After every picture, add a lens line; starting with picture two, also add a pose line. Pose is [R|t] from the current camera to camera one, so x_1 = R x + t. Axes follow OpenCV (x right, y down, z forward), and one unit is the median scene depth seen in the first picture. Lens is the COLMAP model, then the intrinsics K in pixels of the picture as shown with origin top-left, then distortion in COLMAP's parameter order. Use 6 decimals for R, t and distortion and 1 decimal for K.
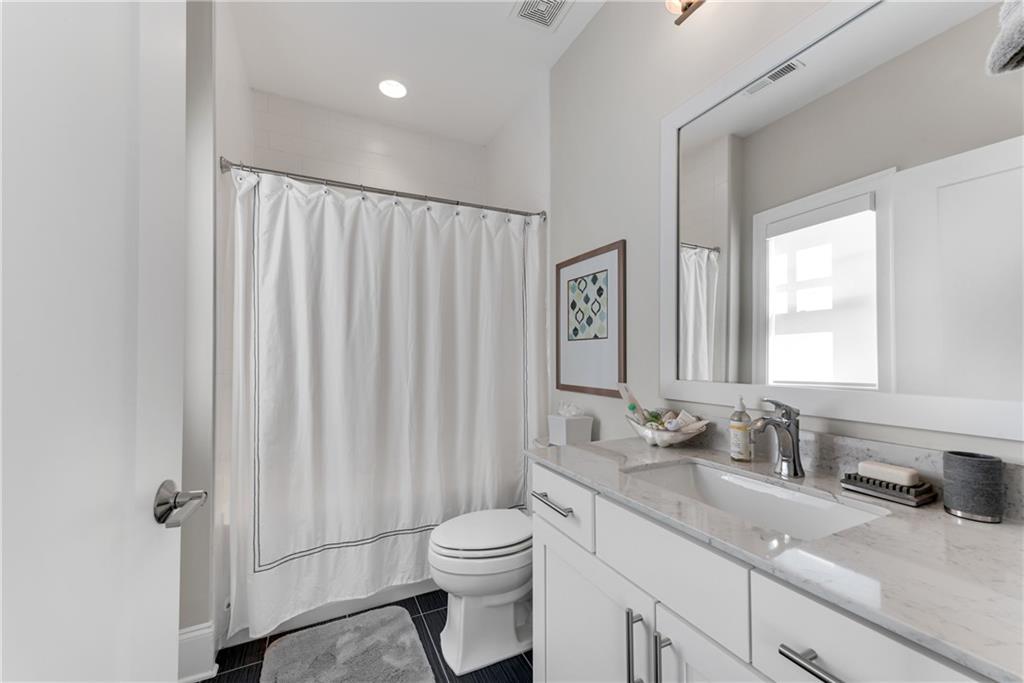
lens RADIAL K [[410.2, 0, 513.5], [0, 410.2, 345.5], [0, 0, 1]] dist [-0.000841, -0.000060]
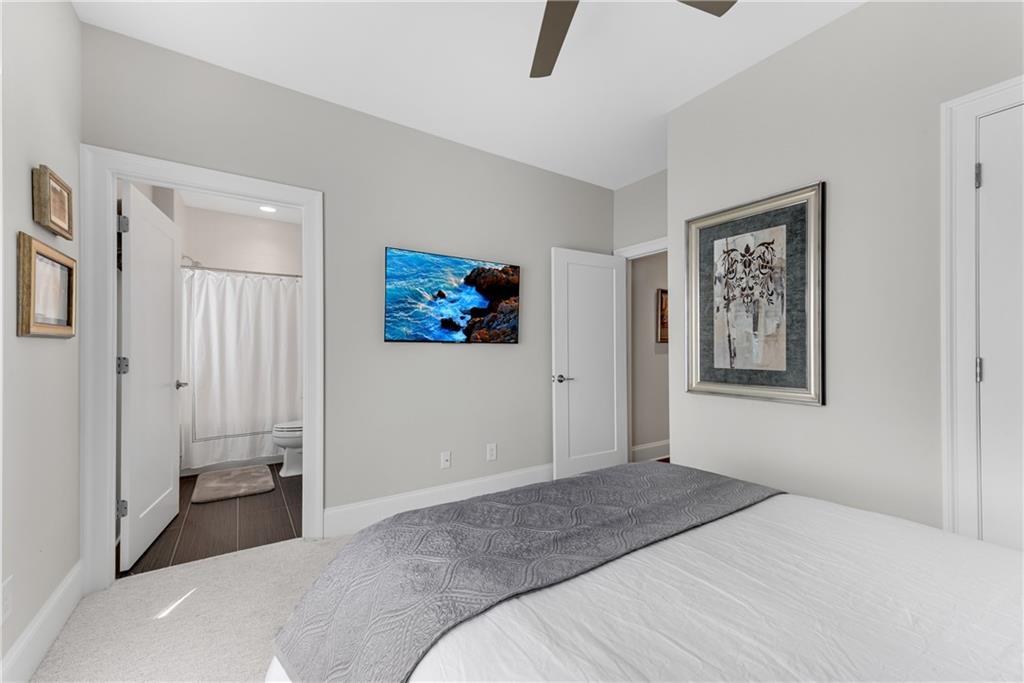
lens RADIAL K [[410.2, 0, 511.2], [0, 410.2, 346.0], [0, 0, 1]] dist [-0.000841, -0.000060]
pose [[0.988872, 0.002370, 0.148751, 0.722734], [-0.003928, 0.999940, 0.010181, -0.024065], [-0.148718, -0.010652, 0.988822, -1.399905]]
